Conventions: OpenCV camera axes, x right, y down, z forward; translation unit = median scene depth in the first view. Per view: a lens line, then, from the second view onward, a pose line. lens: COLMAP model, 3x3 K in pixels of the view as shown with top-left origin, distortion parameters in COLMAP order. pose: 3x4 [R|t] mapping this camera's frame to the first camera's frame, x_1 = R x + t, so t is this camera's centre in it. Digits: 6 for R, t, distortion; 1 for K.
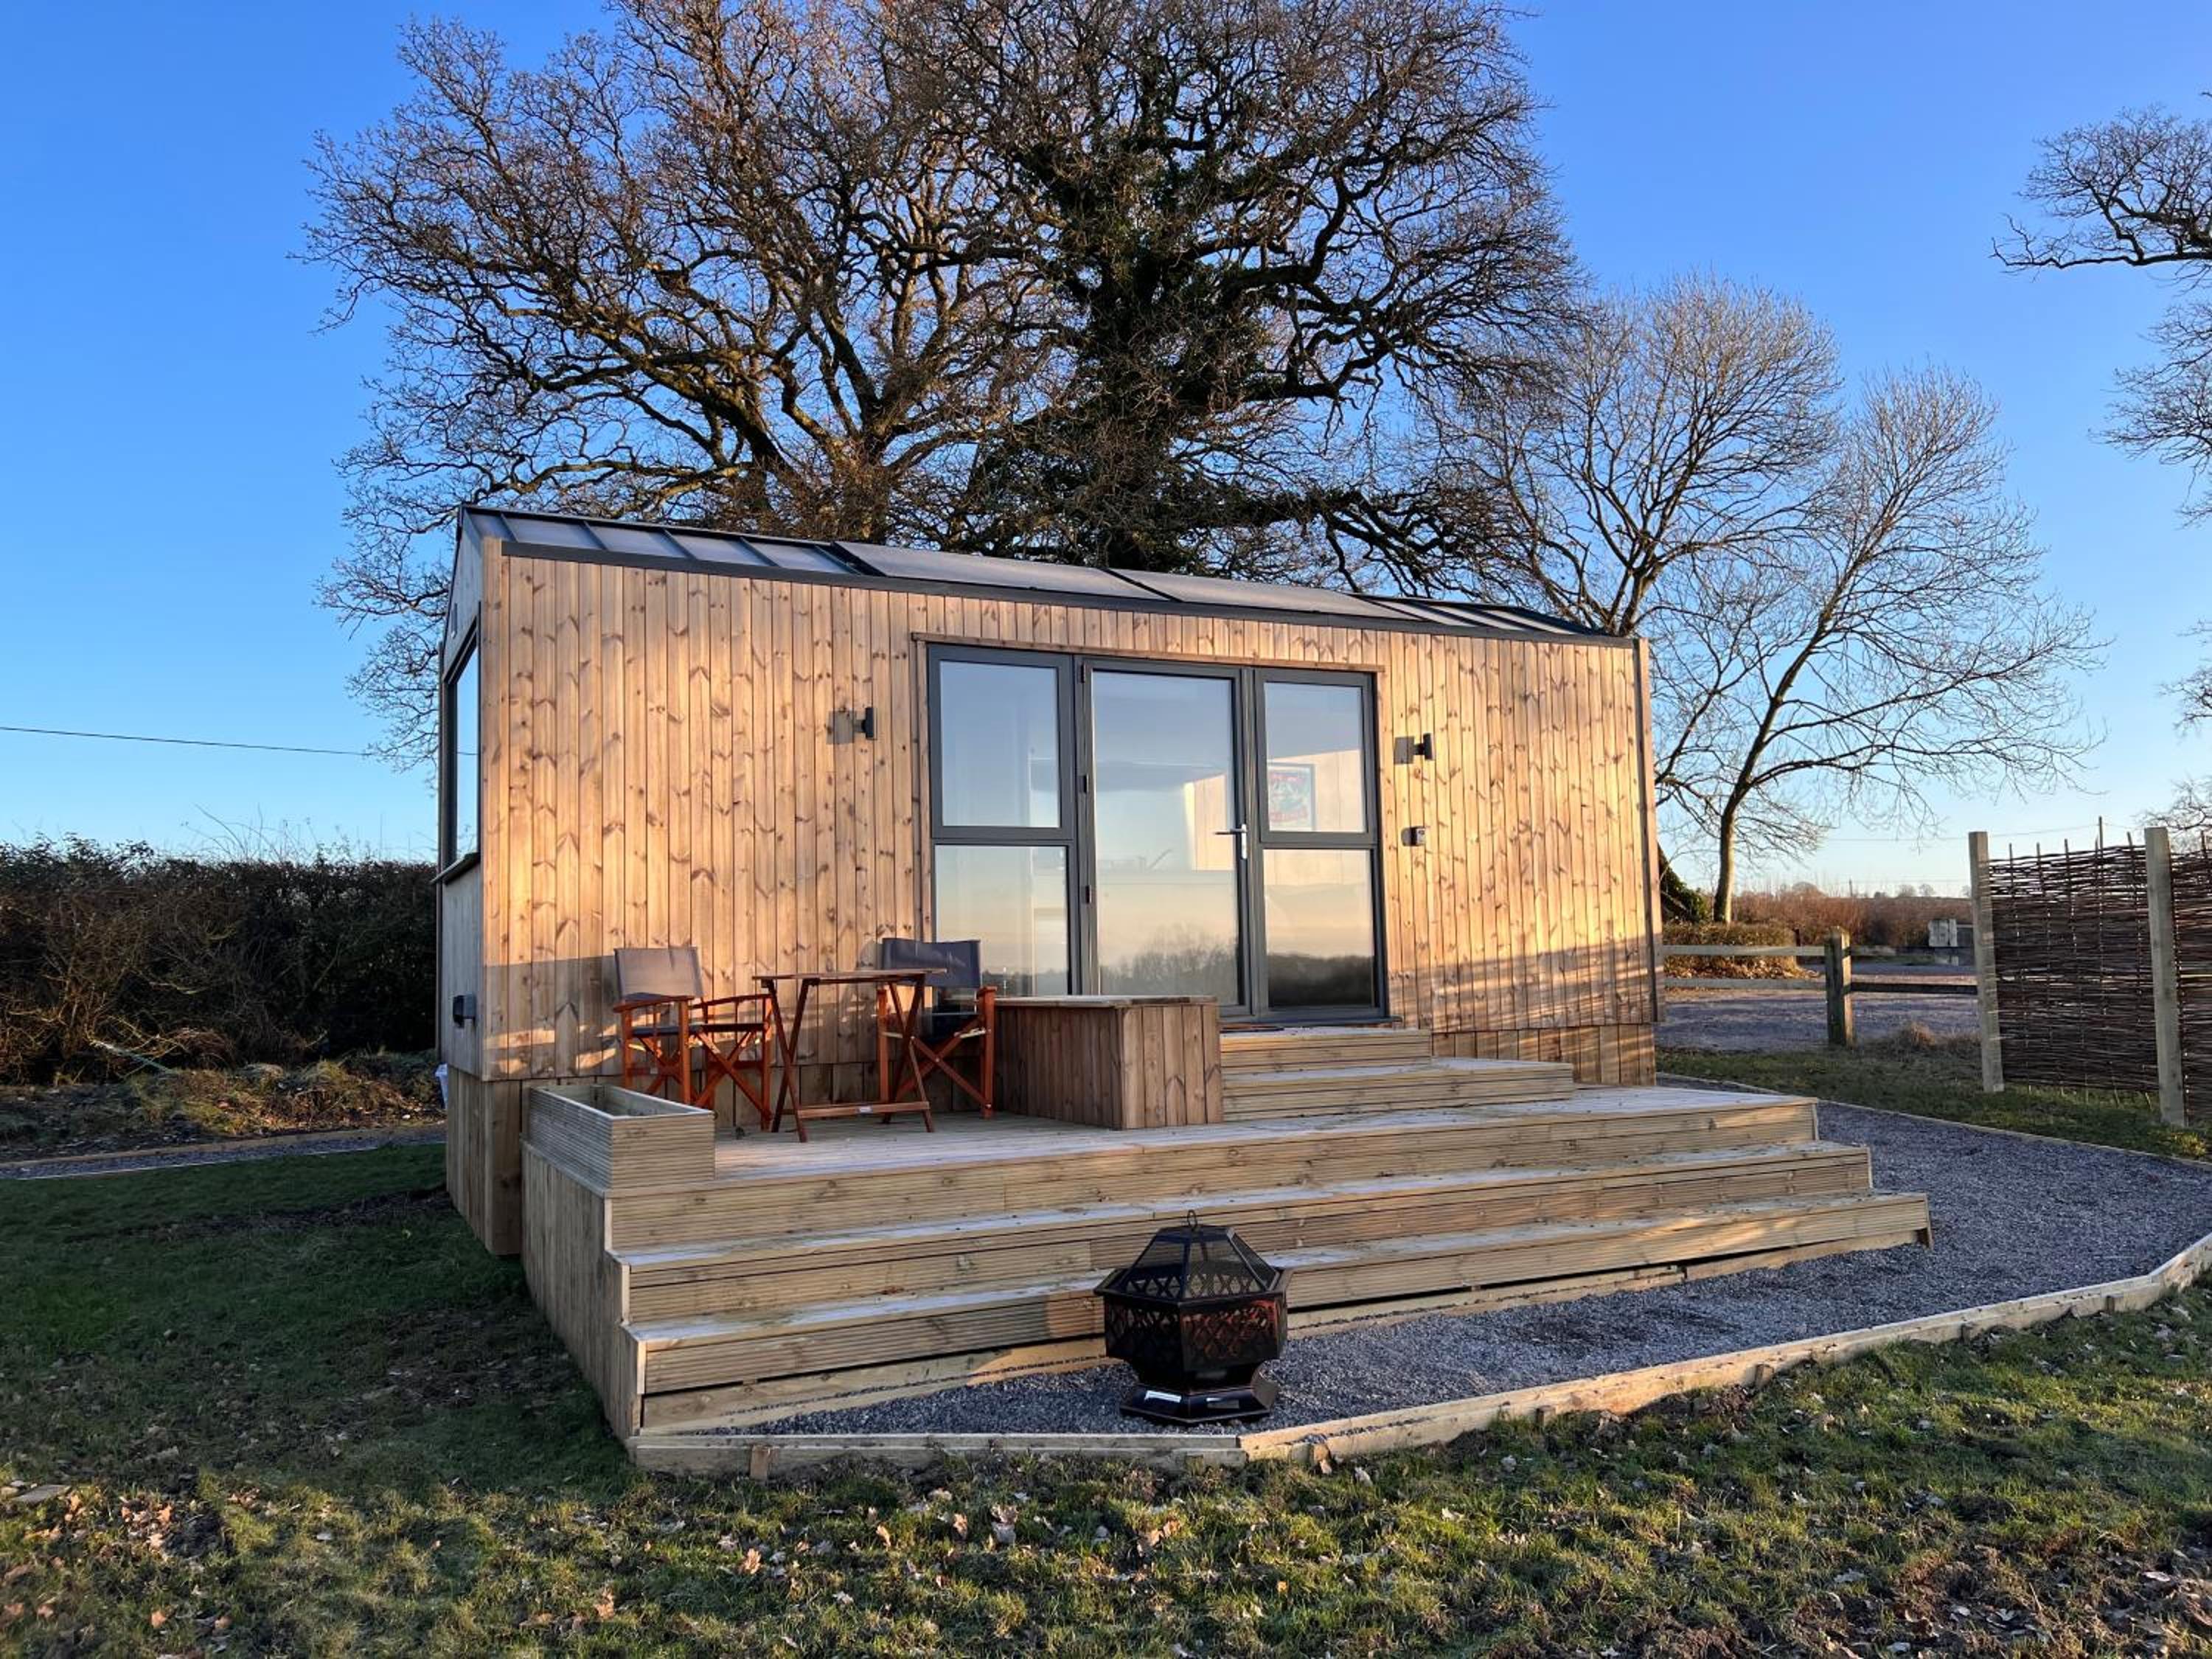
lens RADIAL K [[1687.4, 0, 1106.0], [0, 1687.4, 829.5], [0, 0, 1]] dist [0.065826, -0.072089]
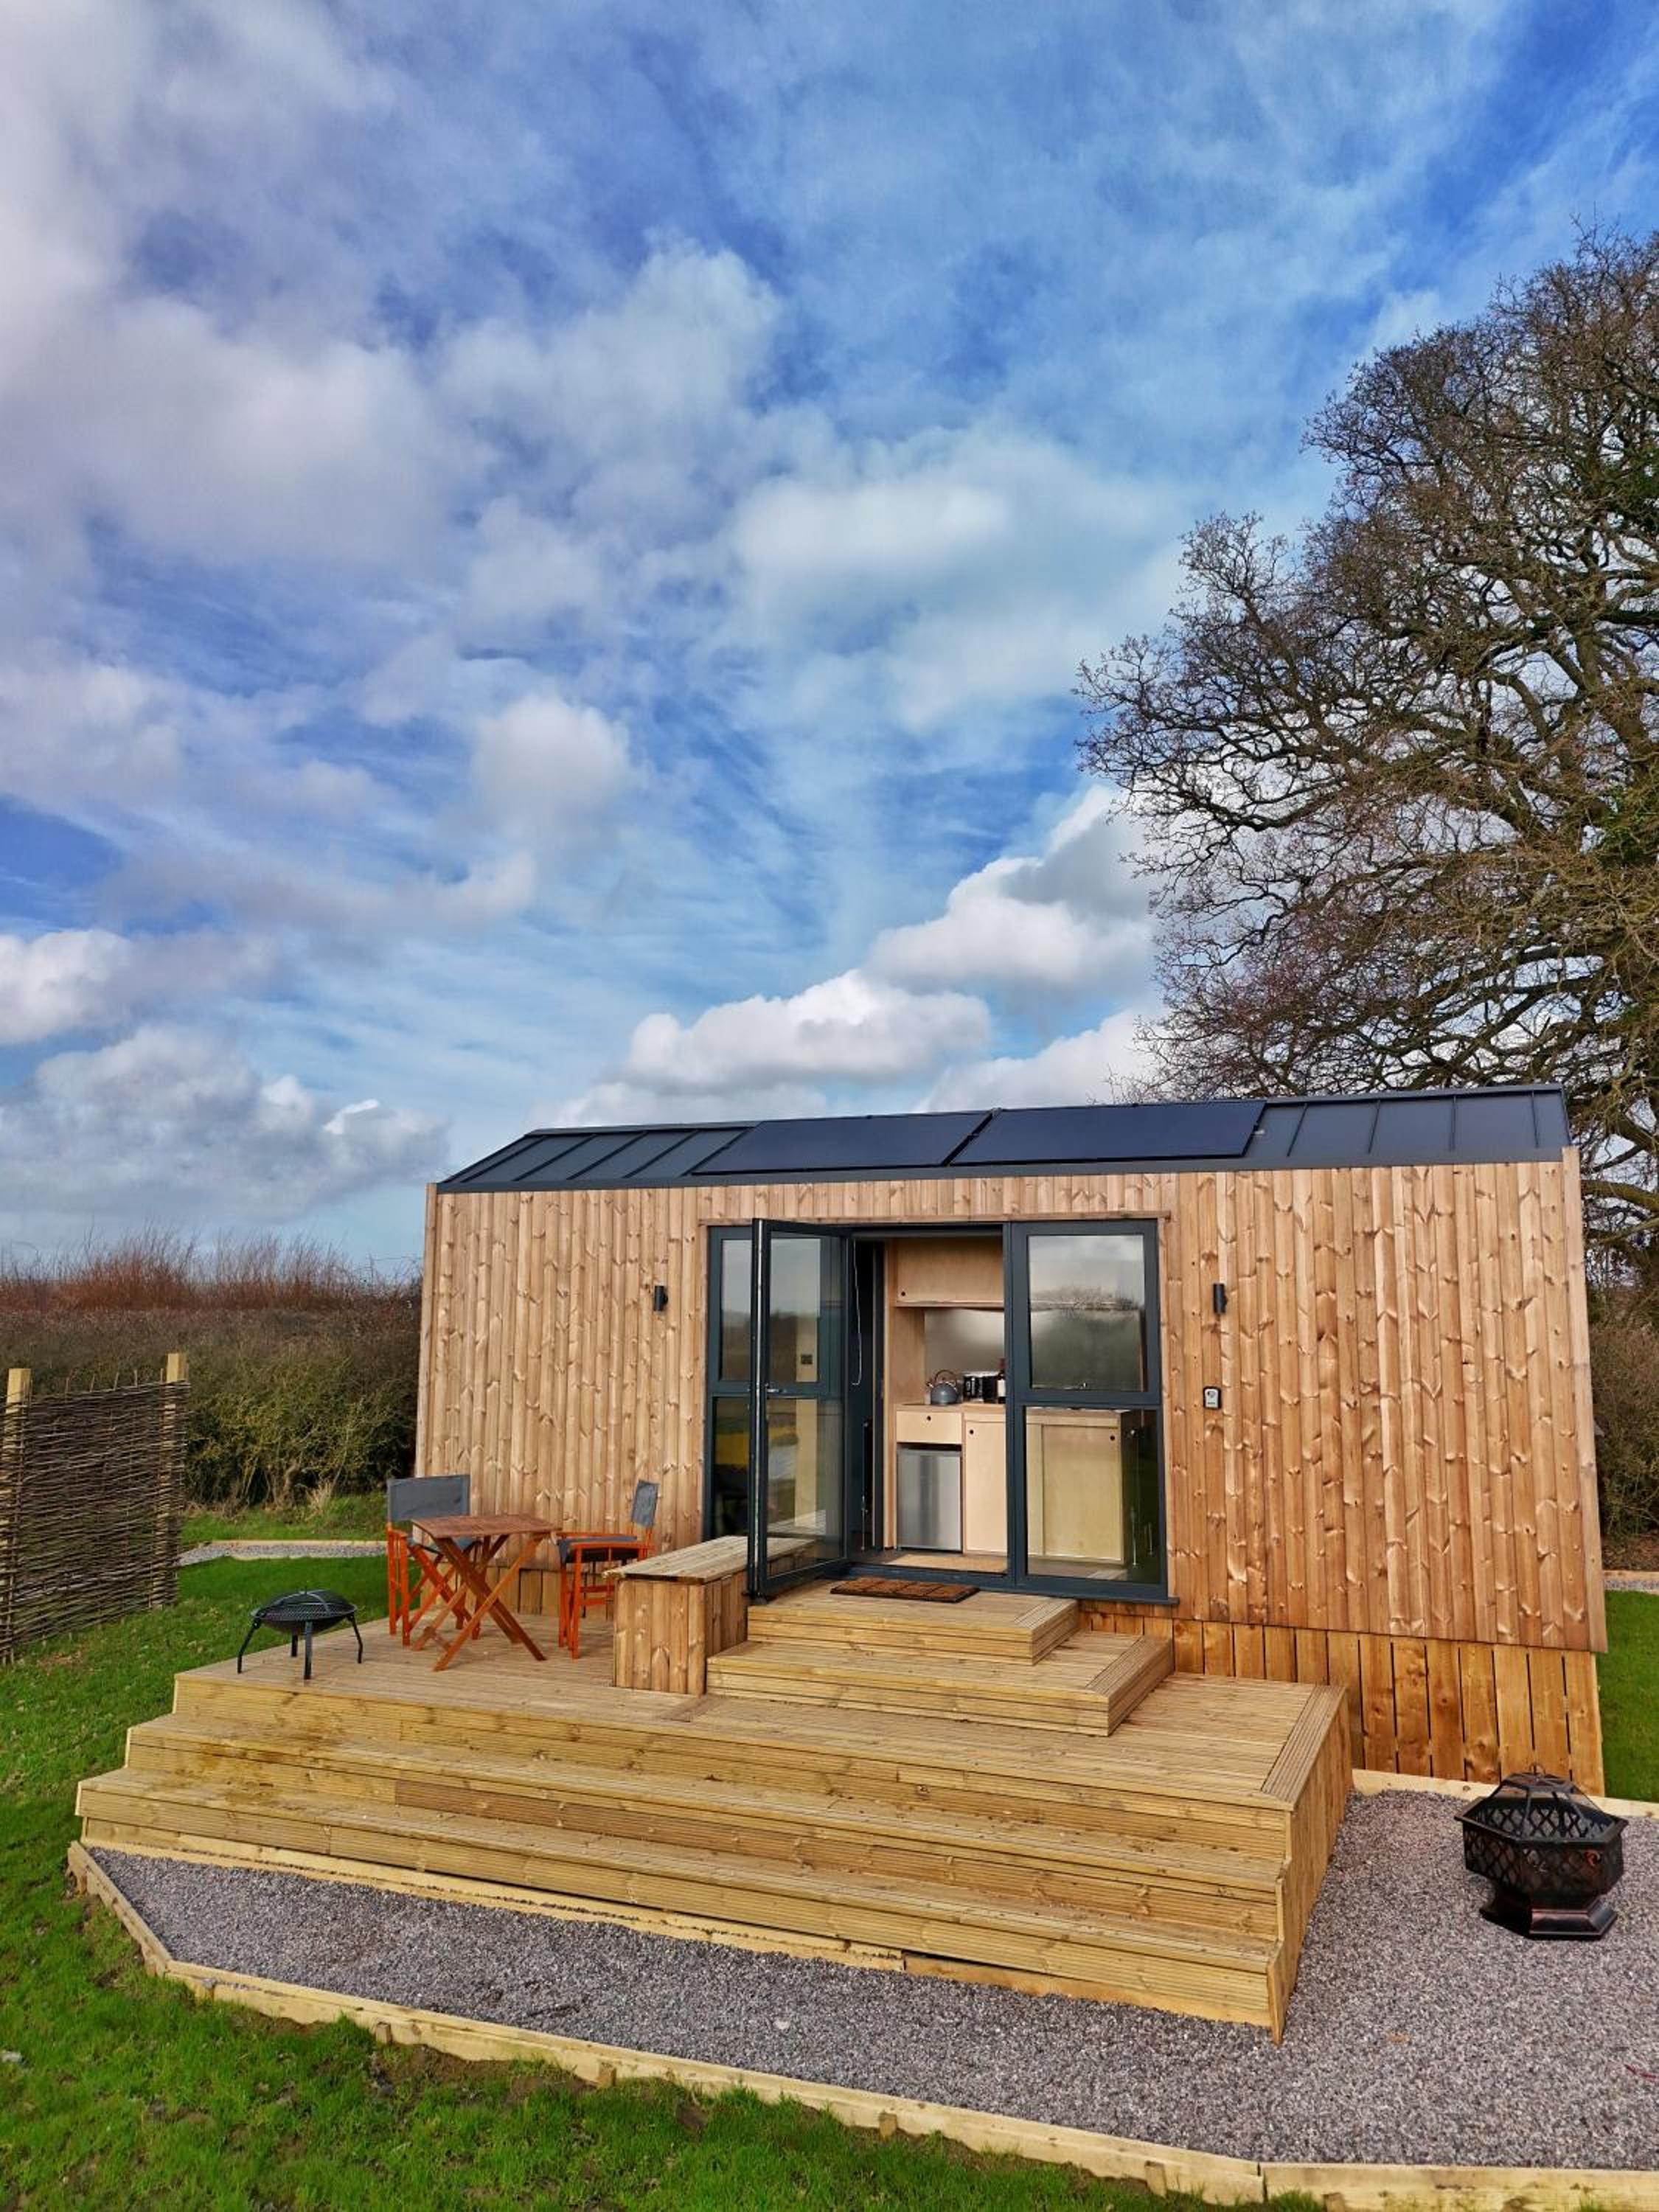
lens RADIAL K [[1687.4, 0, 829.5], [0, 1687.4, 1106.0], [0, 0, 1]] dist [0.065826, -0.072089]
pose [[0.627726, -0.065780, -0.775650, 0.838751], [0.048575, 0.997791, -0.045308, -0.131226], [0.776918, -0.009236, 0.629534, 0.301198]]
